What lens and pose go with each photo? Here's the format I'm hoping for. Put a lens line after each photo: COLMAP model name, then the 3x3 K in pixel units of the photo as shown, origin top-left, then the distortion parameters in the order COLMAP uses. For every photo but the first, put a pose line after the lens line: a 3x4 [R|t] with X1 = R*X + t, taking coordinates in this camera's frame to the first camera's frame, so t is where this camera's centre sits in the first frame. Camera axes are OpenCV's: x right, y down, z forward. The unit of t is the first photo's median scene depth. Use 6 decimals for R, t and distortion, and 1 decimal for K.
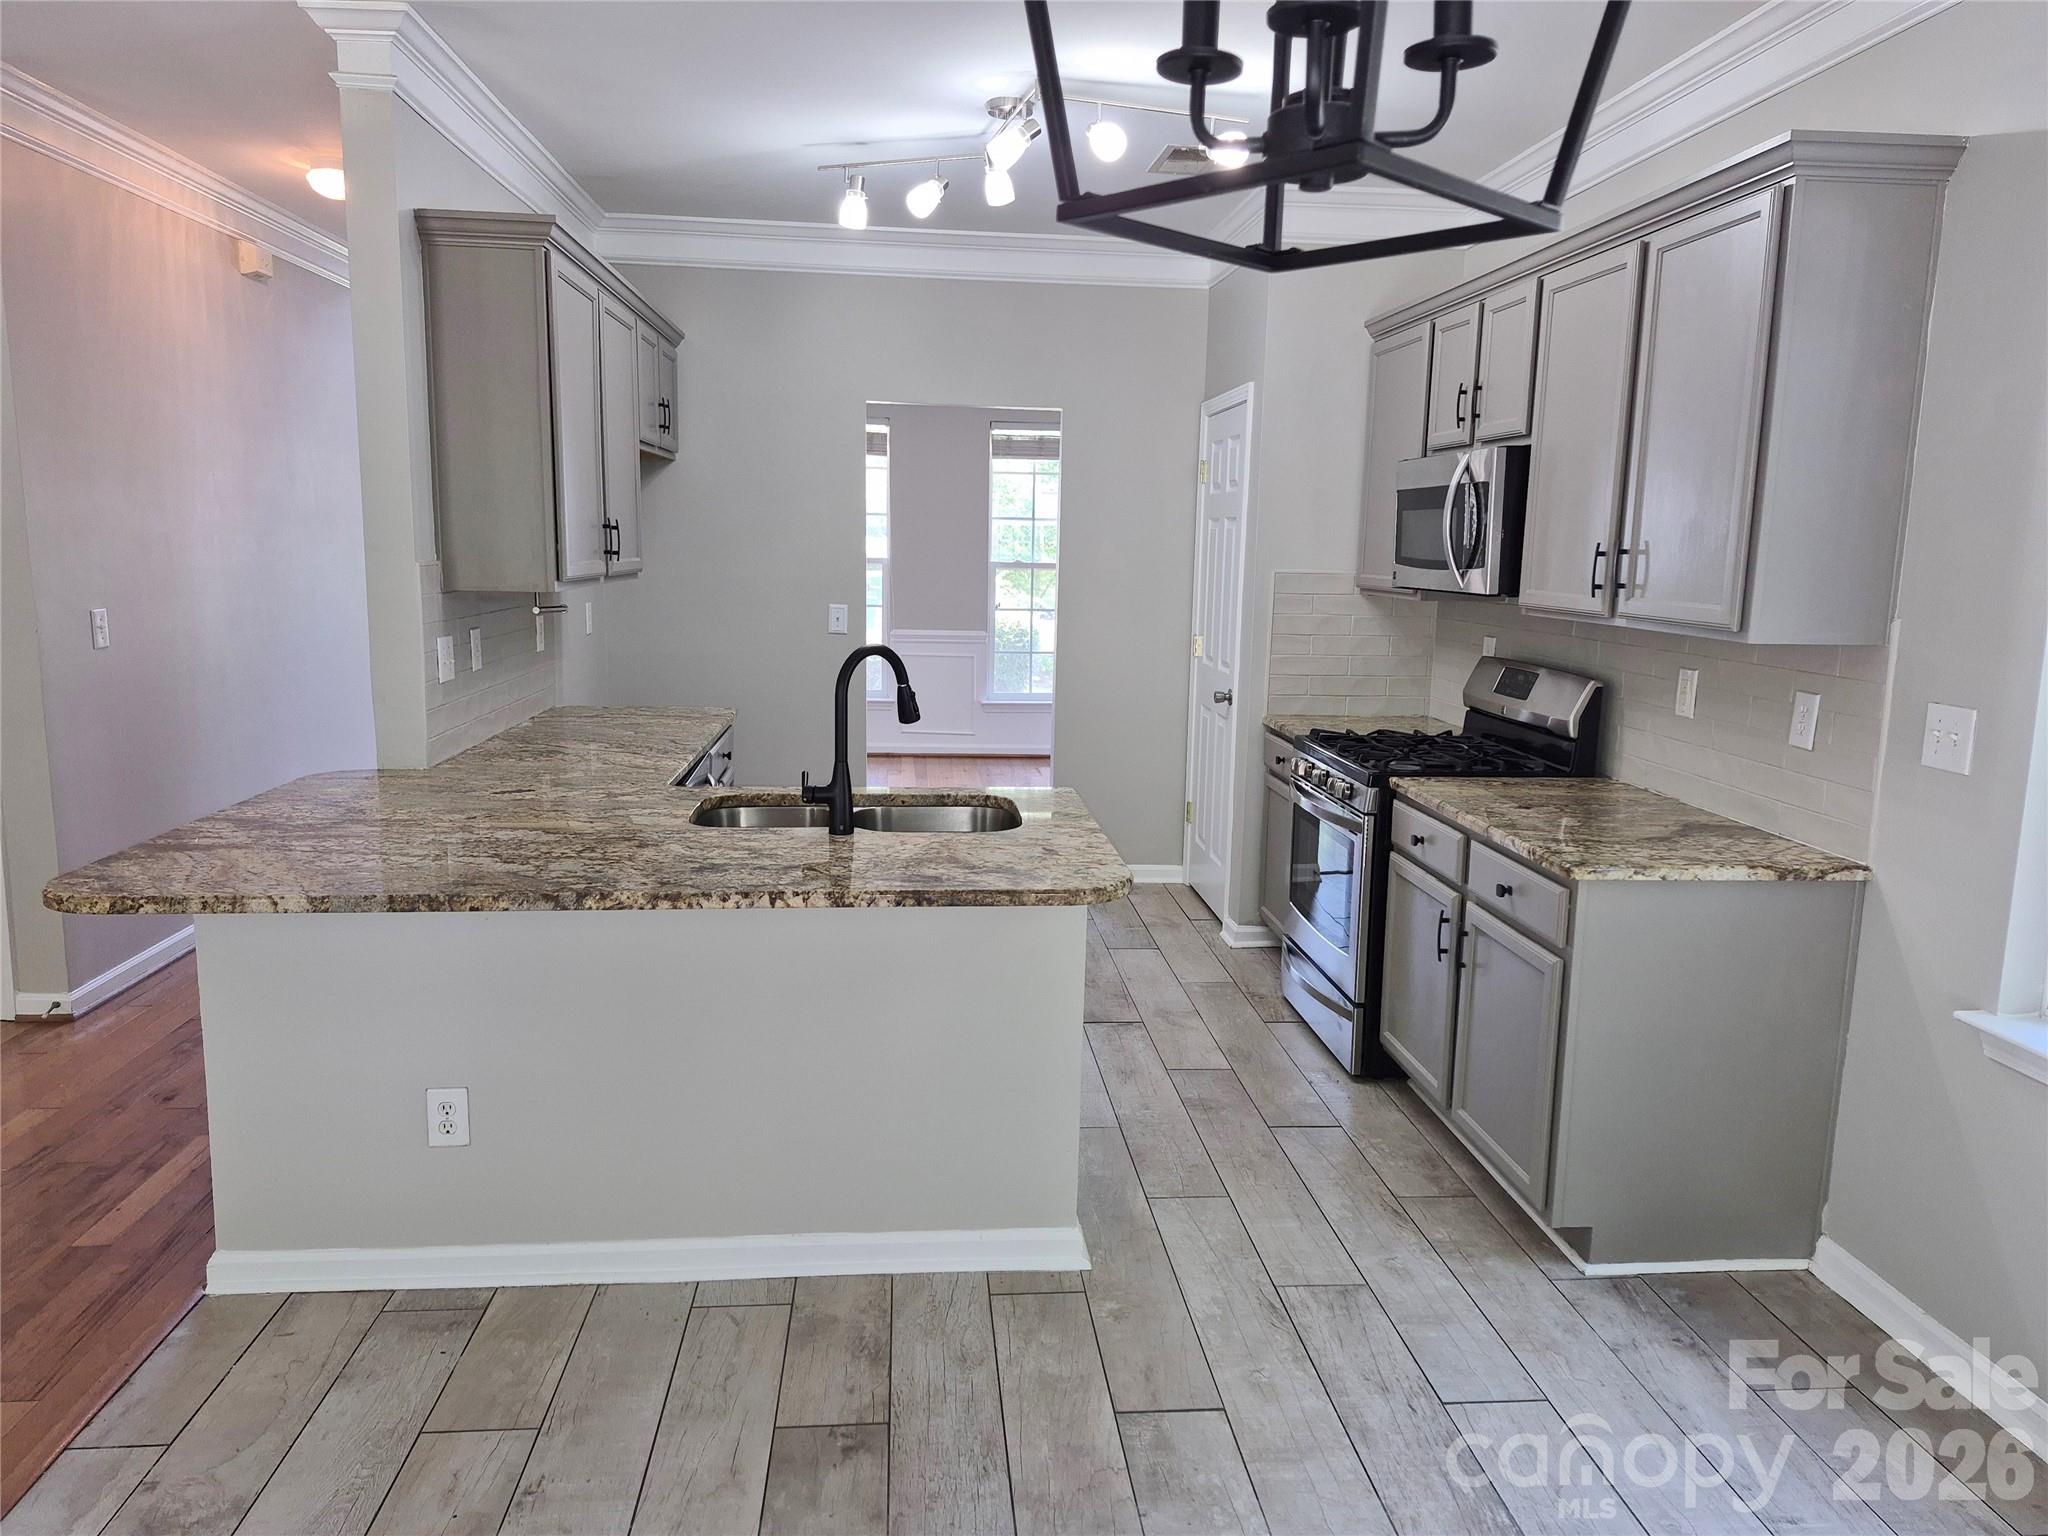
lens RADIAL K [[1407.5, 0, 1028.5], [0, 1407.5, 762.3], [0, 0, 1]] dist [0.069316, -0.100140]
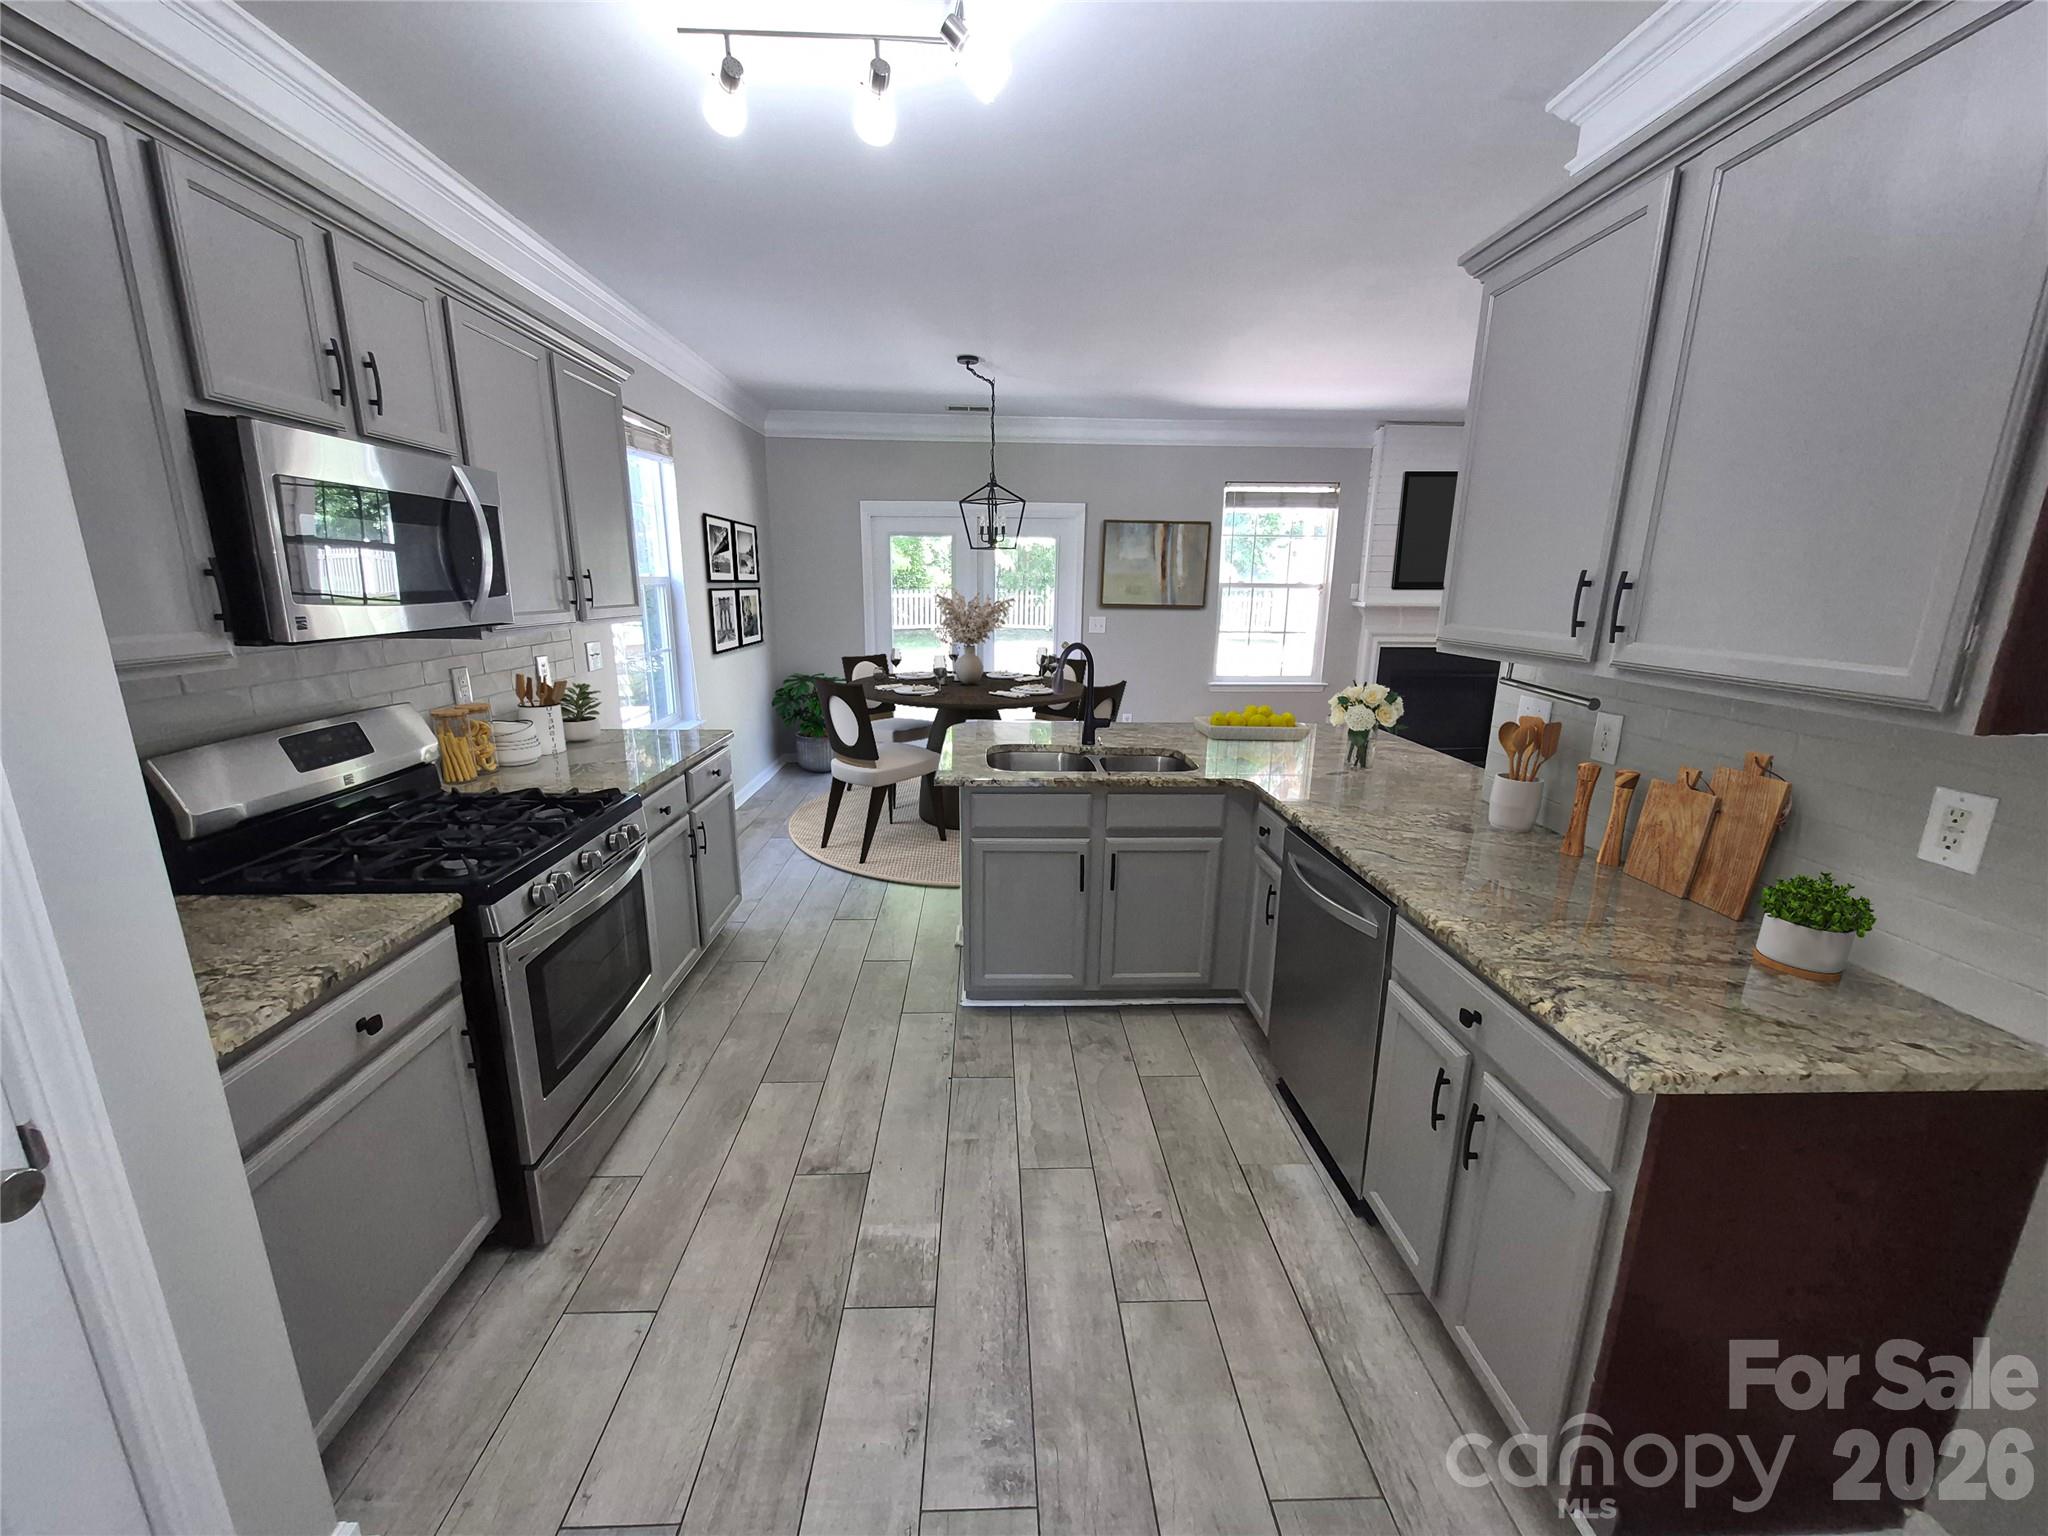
lens RADIAL K [[806.2, 0, 1005.9], [0, 806.2, 773.6], [0, 0, 1]] dist [-0.012228, 0.000017]
pose [[-0.997617, -0.044647, 0.052598, -0.084939], [-0.021034, 0.922909, 0.384443, -0.328636], [-0.065708, 0.382420, -0.921649, 2.060699]]
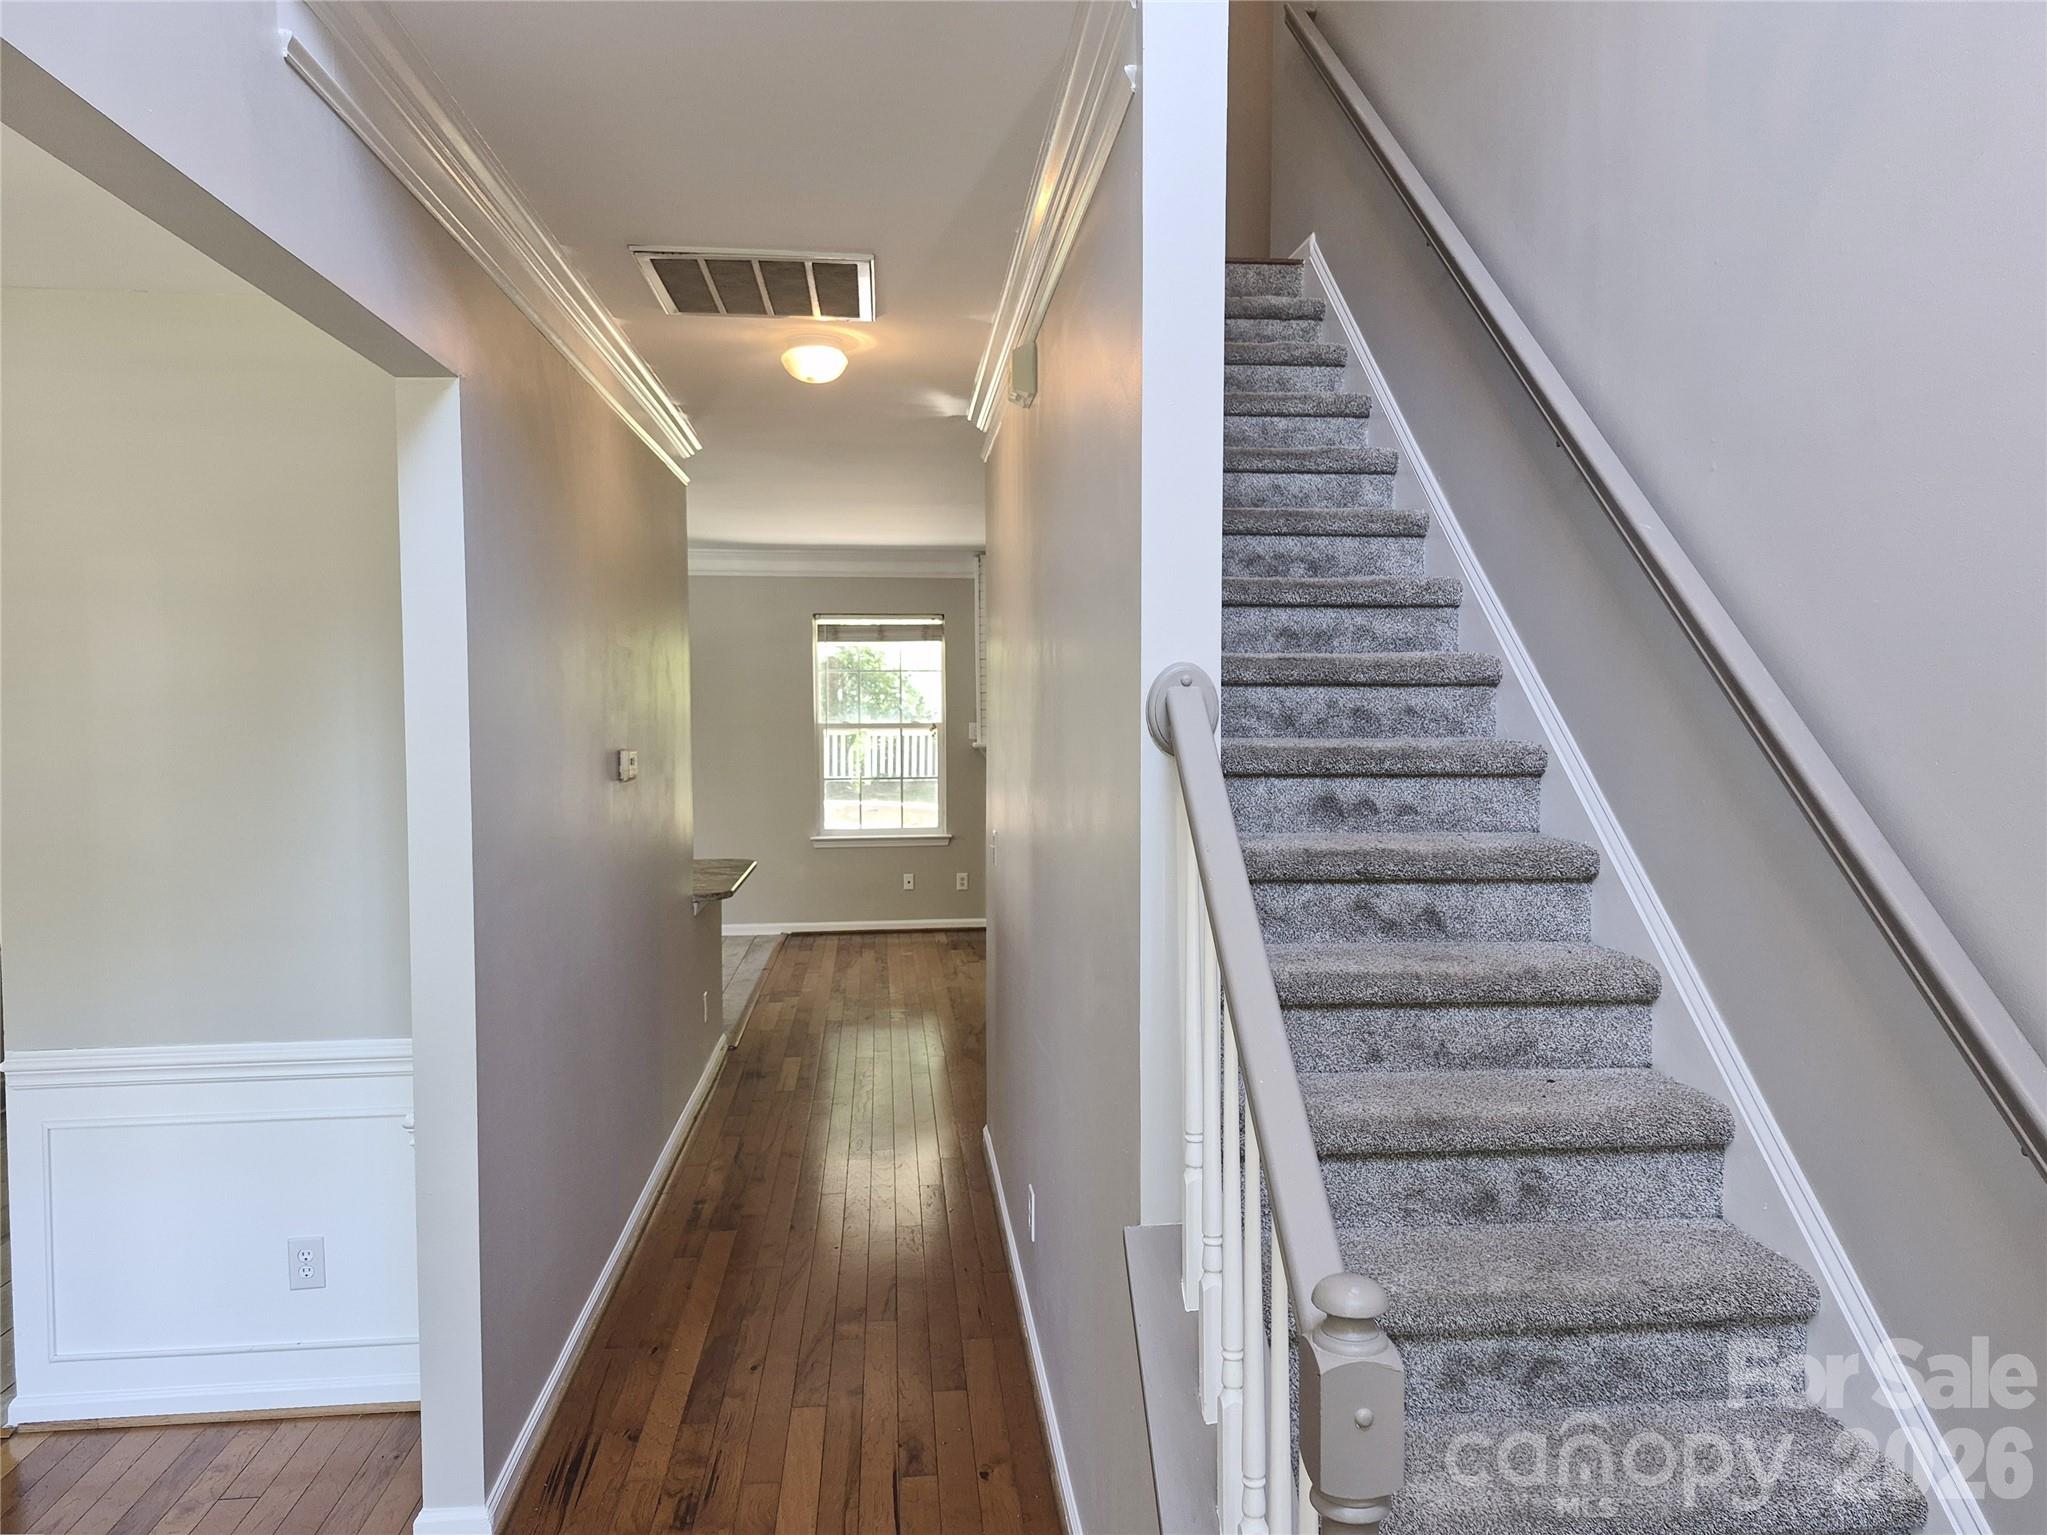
lens RADIAL K [[1404.1, 0, 1039.3], [0, 1404.1, 802.6], [0, 0, 1]] dist [0.006909, -0.001835]
pose [[-0.999680, -0.021420, -0.013461, -1.036382], [-0.023913, 0.973728, 0.226454, -0.575245], [0.008256, 0.226703, -0.973929, 3.162787]]
